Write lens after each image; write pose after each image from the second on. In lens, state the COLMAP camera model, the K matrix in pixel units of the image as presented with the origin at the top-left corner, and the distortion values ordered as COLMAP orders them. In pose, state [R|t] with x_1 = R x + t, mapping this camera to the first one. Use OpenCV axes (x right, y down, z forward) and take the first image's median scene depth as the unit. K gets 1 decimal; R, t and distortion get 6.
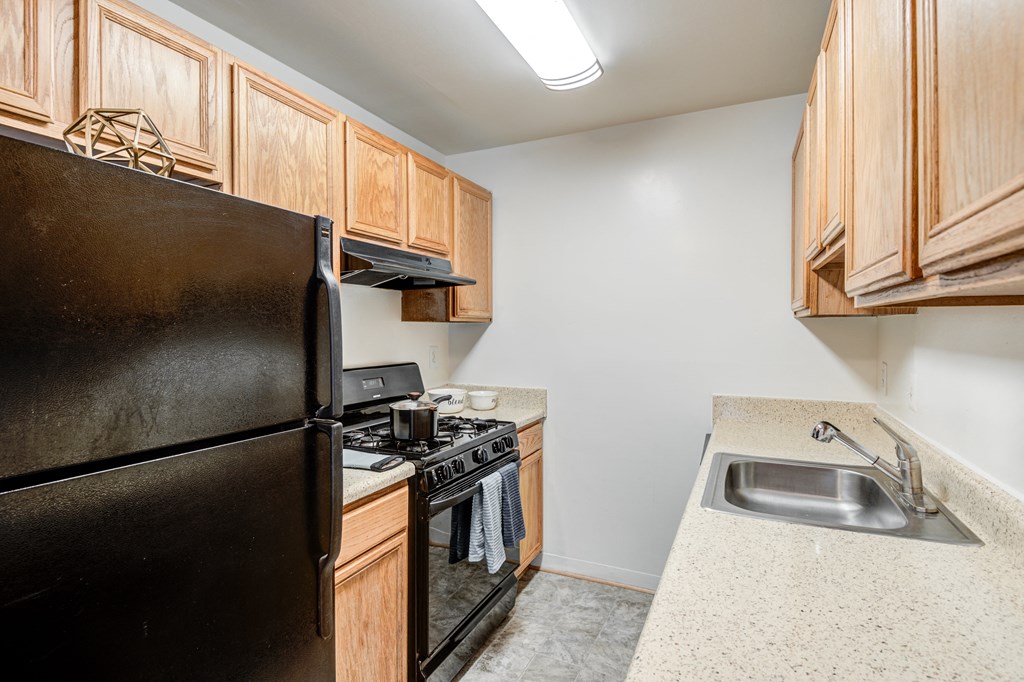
lens RADIAL K [[478.9, 0, 510.0], [0, 478.9, 333.6], [0, 0, 1]] dist [0.002942, -0.013200]
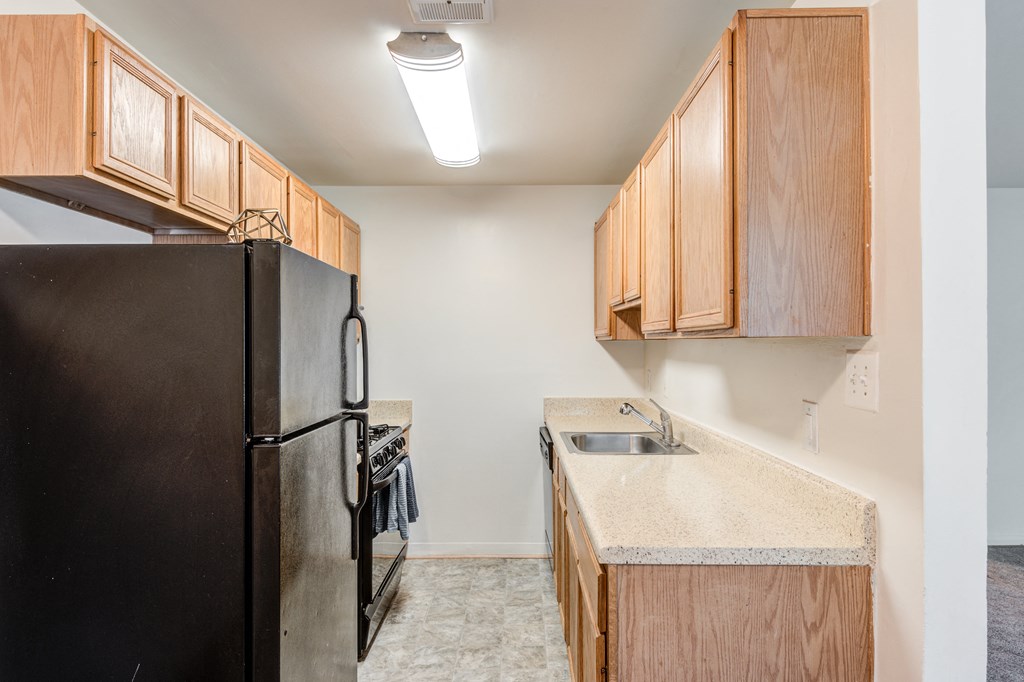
lens RADIAL K [[488.5, 0, 512.0], [0, 488.5, 341.0], [0, 0, 1]] dist [0.000643, -0.000212]
pose [[0.916098, 0.004413, 0.400931, -0.304086], [0.004817, 0.999746, -0.022009, -0.001132], [-0.400926, 0.022093, 0.915844, -0.322662]]
